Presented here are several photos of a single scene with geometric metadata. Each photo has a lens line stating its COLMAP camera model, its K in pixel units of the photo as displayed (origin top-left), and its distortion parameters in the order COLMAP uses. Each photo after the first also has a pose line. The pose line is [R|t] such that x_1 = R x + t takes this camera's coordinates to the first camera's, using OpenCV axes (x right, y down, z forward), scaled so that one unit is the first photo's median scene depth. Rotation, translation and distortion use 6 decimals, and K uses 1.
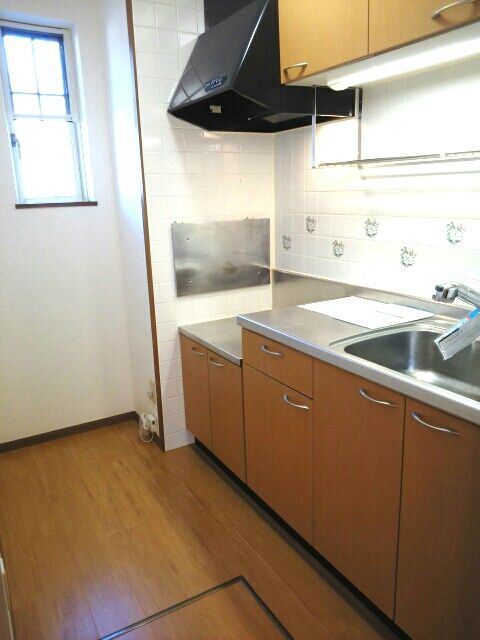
lens RADIAL K [[496.3, 0, 240.0], [0, 496.3, 320.0], [0, 0, 1]] dist [0.000369, -0.002871]
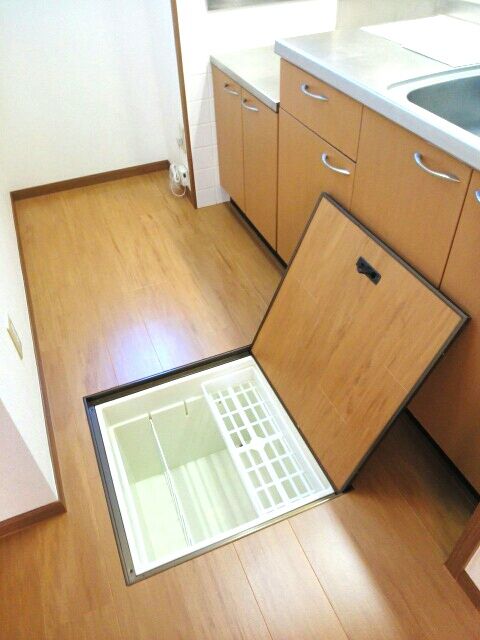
lens RADIAL K [[500.7, 0, 240.0], [0, 500.7, 320.0], [0, 0, 1]] dist [0.092541, -0.173666]
pose [[0.990638, 0.087903, -0.104444, 0.049848], [-0.028171, 0.880261, 0.473653, 0.002470], [0.133574, -0.466276, 0.874497, 0.107004]]
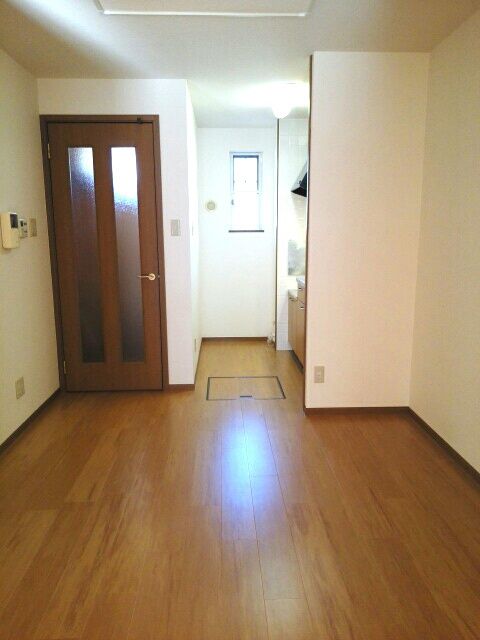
lens RADIAL K [[496.3, 0, 240.0], [0, 496.3, 320.0], [0, 0, 1]] dist [0.000369, -0.002871]
pose [[0.880640, 0.112065, -0.460343, 0.736365], [-0.141642, 0.989461, -0.030090, 0.252874], [0.452119, 0.091702, 0.887231, -1.026741]]
